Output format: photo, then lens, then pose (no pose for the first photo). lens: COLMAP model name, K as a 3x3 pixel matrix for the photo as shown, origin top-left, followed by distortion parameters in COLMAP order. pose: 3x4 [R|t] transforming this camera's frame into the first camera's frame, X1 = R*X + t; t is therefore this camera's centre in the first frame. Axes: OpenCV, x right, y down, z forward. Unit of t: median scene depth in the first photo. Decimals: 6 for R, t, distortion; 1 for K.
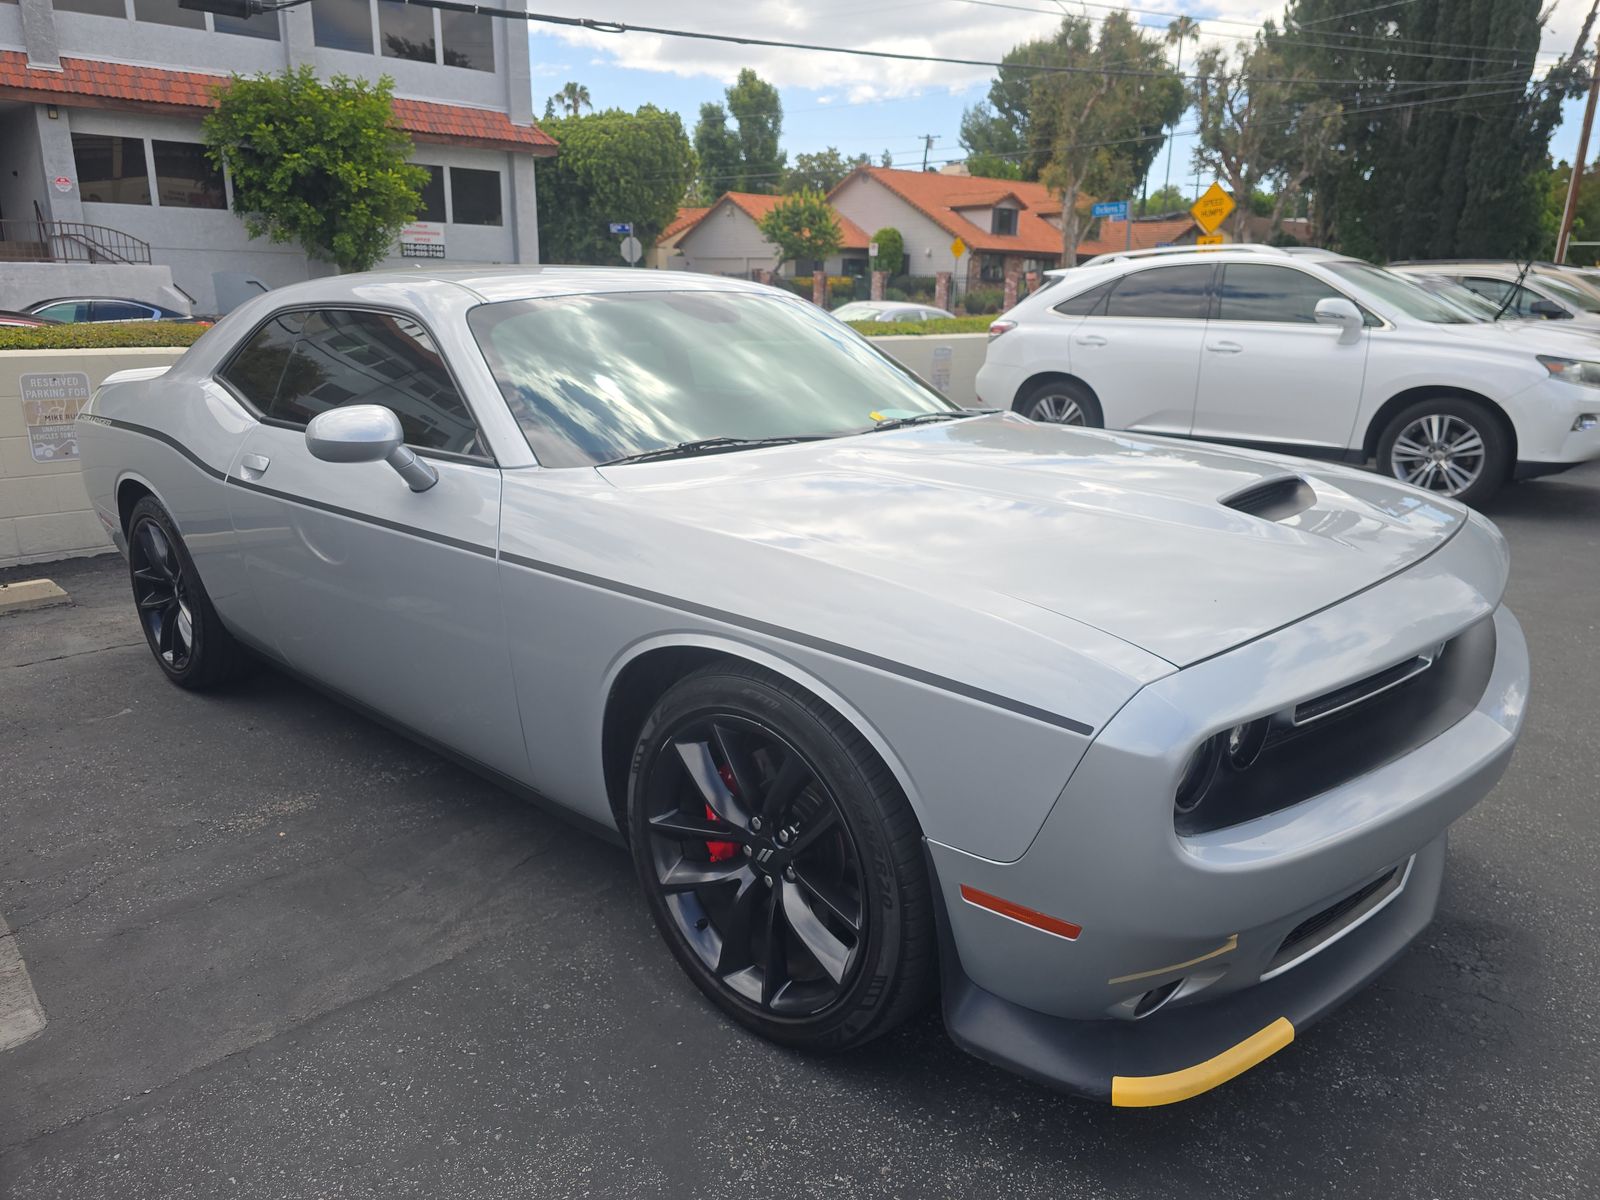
lens RADIAL K [[1073.4, 0, 802.4], [0, 1073.4, 595.6], [0, 0, 1]] dist [0.035848, -0.031558]
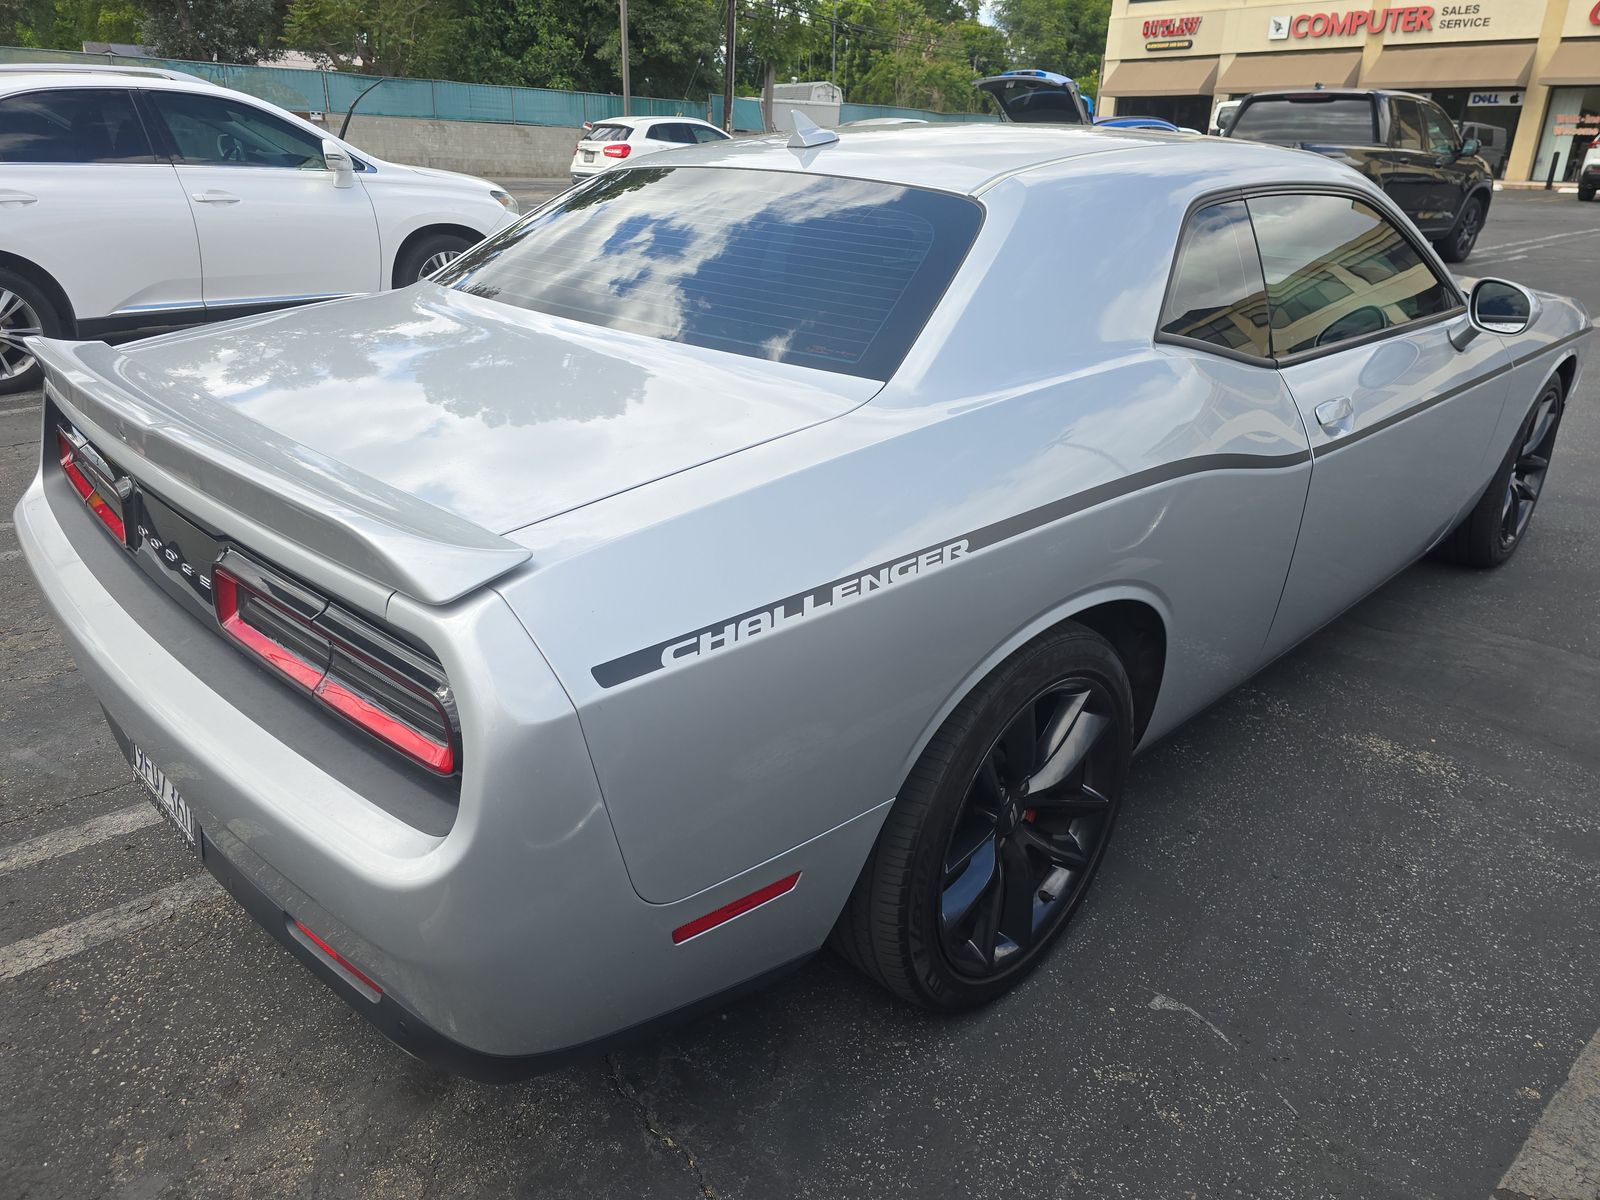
lens RADIAL K [[1073.4, 0, 802.4], [0, 1073.4, 595.6], [0, 0, 1]] dist [0.035848, -0.031558]
pose [[0.049550, -0.389933, 0.919509, -1.261424], [0.248852, 0.896425, 0.366734, -0.376116], [-0.967273, 0.210650, 0.141454, 1.276718]]
